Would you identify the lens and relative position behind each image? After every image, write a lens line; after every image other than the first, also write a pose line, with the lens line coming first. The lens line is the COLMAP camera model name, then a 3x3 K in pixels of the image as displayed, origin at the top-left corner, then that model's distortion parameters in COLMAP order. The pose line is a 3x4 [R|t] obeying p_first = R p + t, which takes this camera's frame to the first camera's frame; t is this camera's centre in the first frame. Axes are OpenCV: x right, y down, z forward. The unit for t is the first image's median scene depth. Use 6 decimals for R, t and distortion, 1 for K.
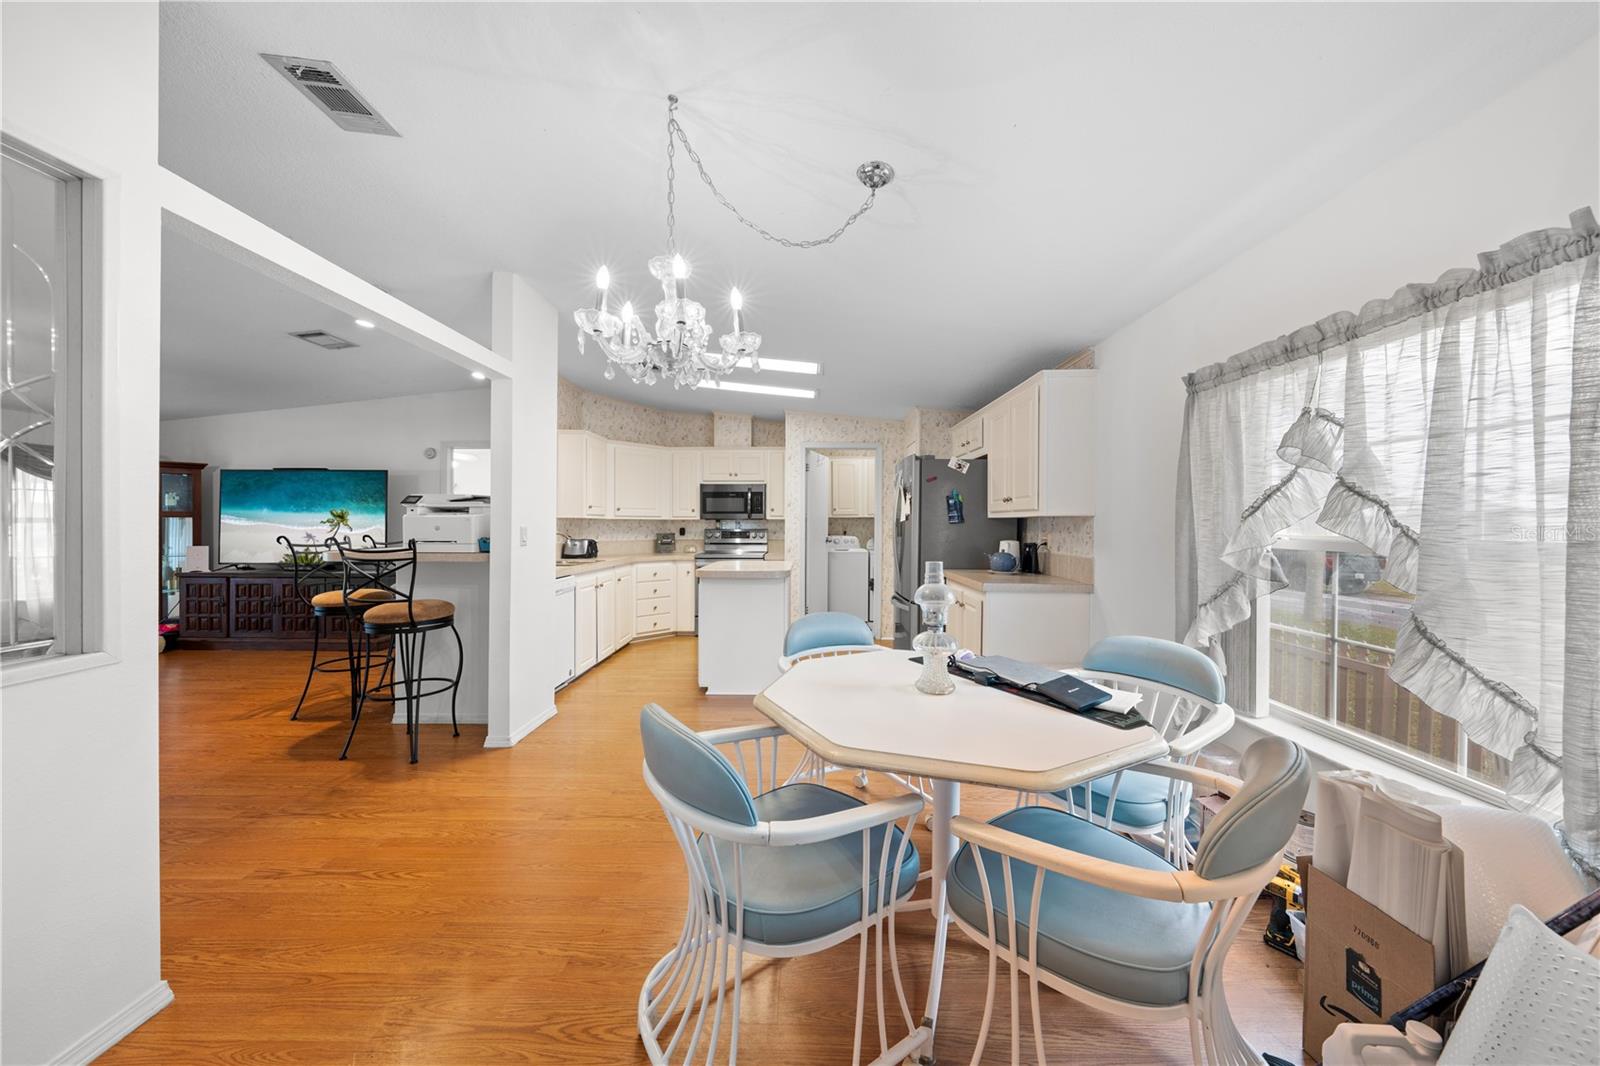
lens RADIAL K [[543.0, 0, 803.3], [0, 543.0, 532.3], [0, 0, 1]] dist [-0.002661, 0.000187]
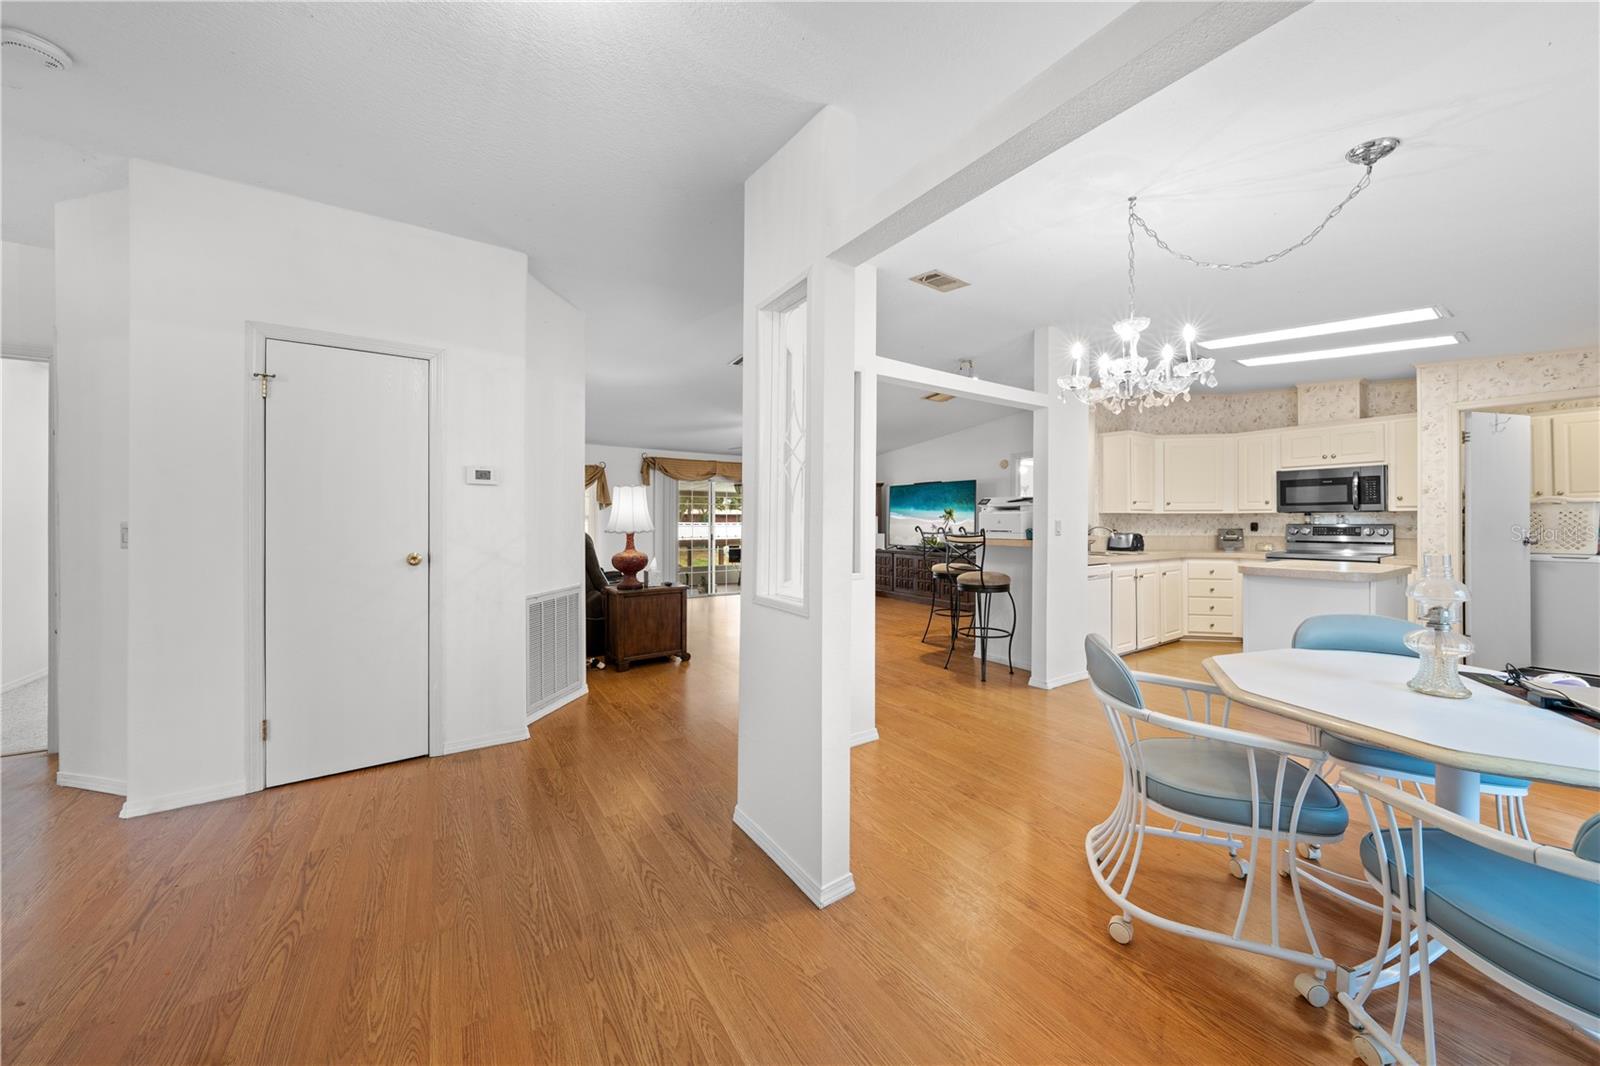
lens RADIAL K [[543.0, 0, 804.5], [0, 543.0, 512.4], [0, 0, 1]] dist [-0.002661, 0.000187]
pose [[0.562007, -0.015035, -0.826996, 0.115923], [-0.009528, 0.999651, -0.024649, 0.004896], [0.827077, 0.021732, 0.561668, -0.117897]]
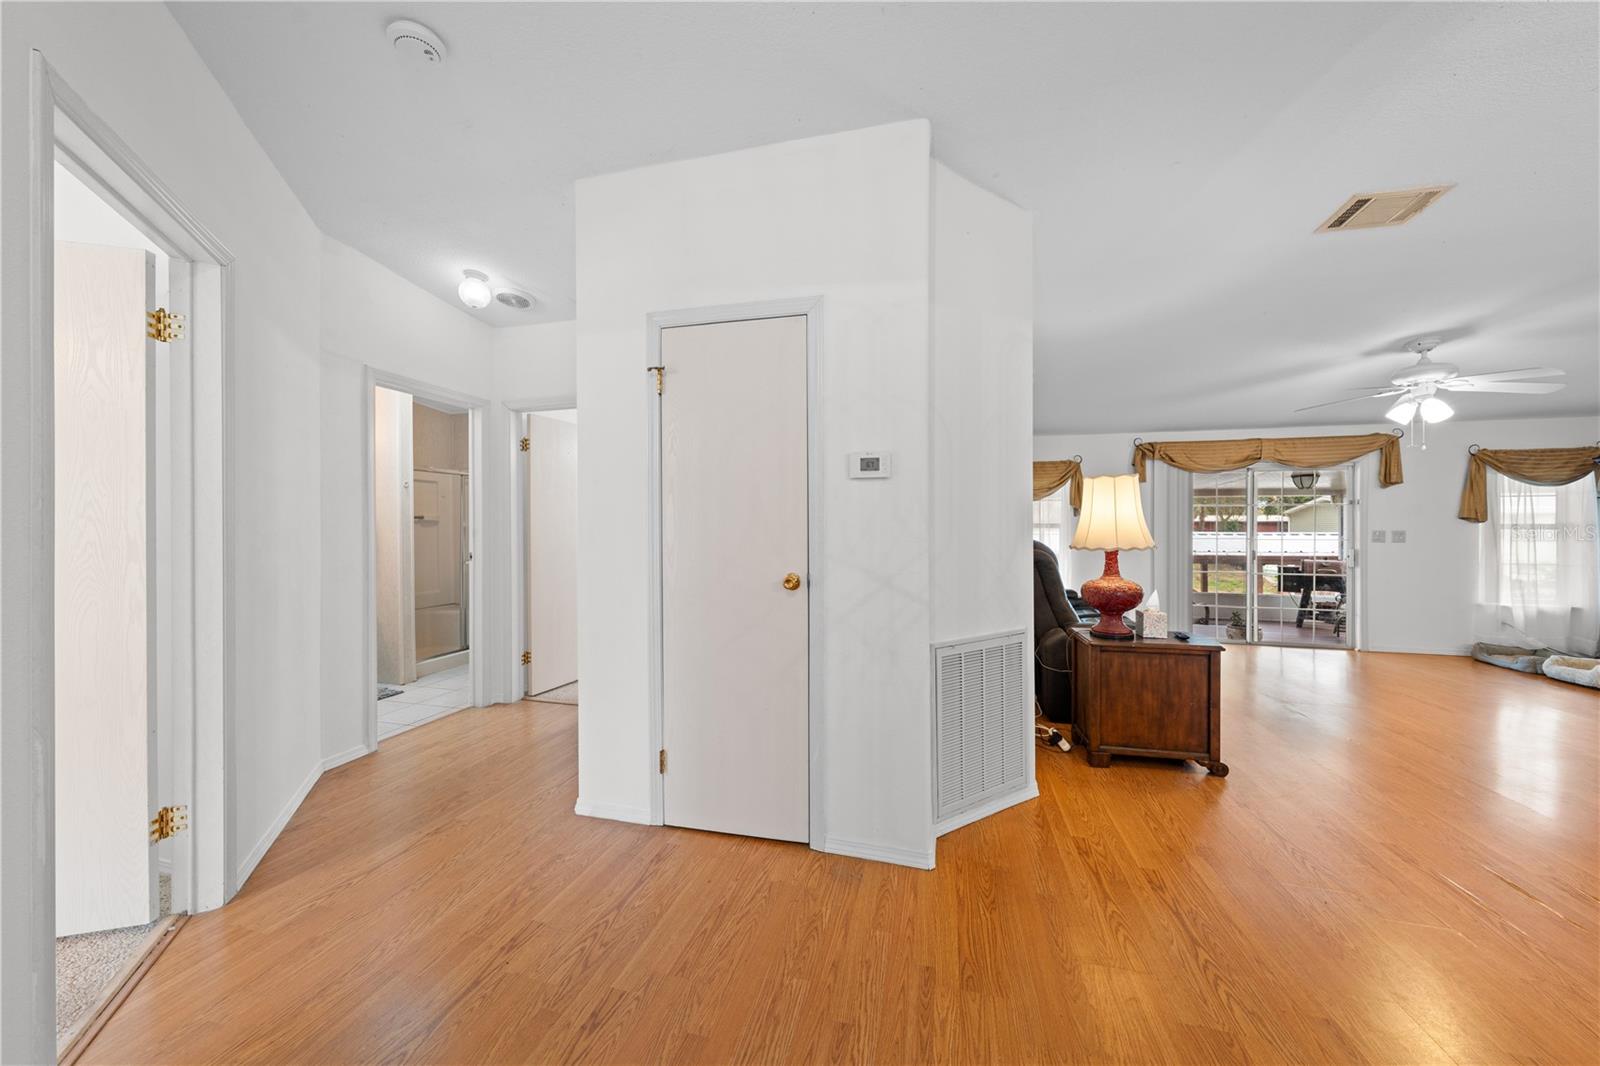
lens RADIAL K [[543.0, 0, 799.5], [0, 543.0, 529.1], [0, 0, 1]] dist [-0.002661, 0.000187]
pose [[-0.246222, -0.001500, -0.969212, -0.134204], [-0.016717, 0.999857, 0.002699, 0.001252], [0.969069, 0.016867, -0.246212, -0.036002]]
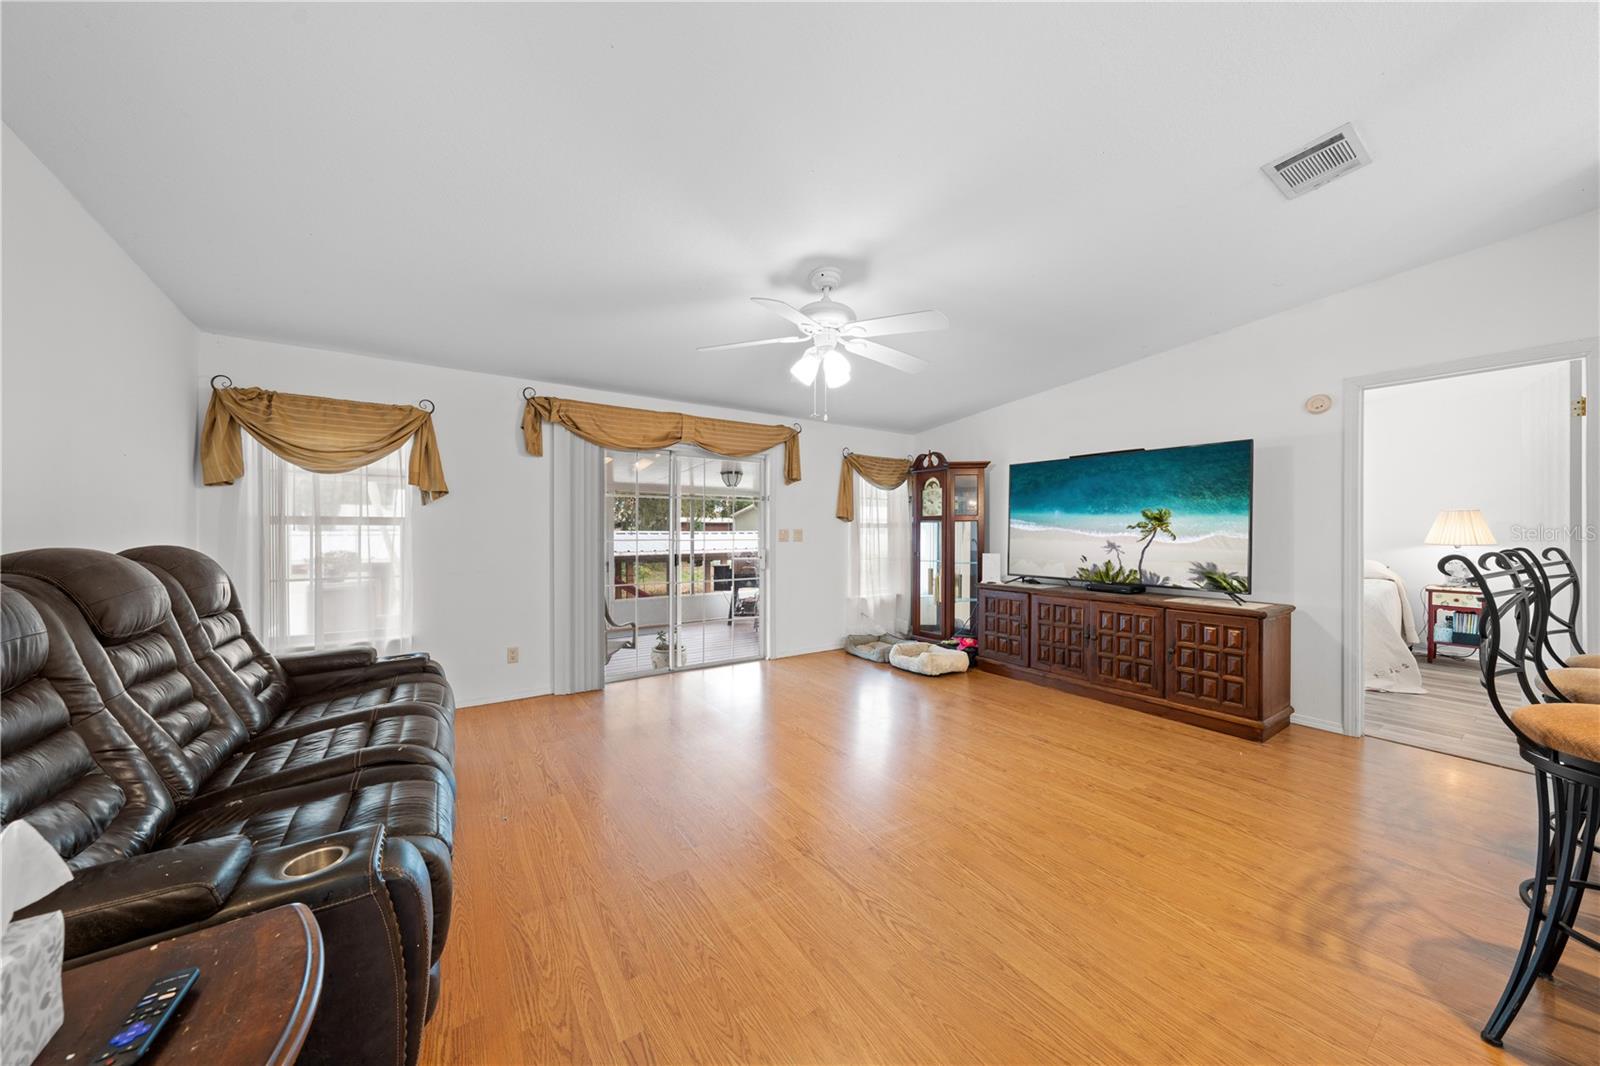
lens RADIAL K [[543.0, 0, 829.5], [0, 543.0, 528.1], [0, 0, 1]] dist [-0.002661, 0.000187]
pose [[0.609946, -0.001936, -0.792440, -0.573741], [-0.013404, 0.999829, -0.012760, -0.002290], [0.792329, 0.018404, 0.609816, 0.244418]]
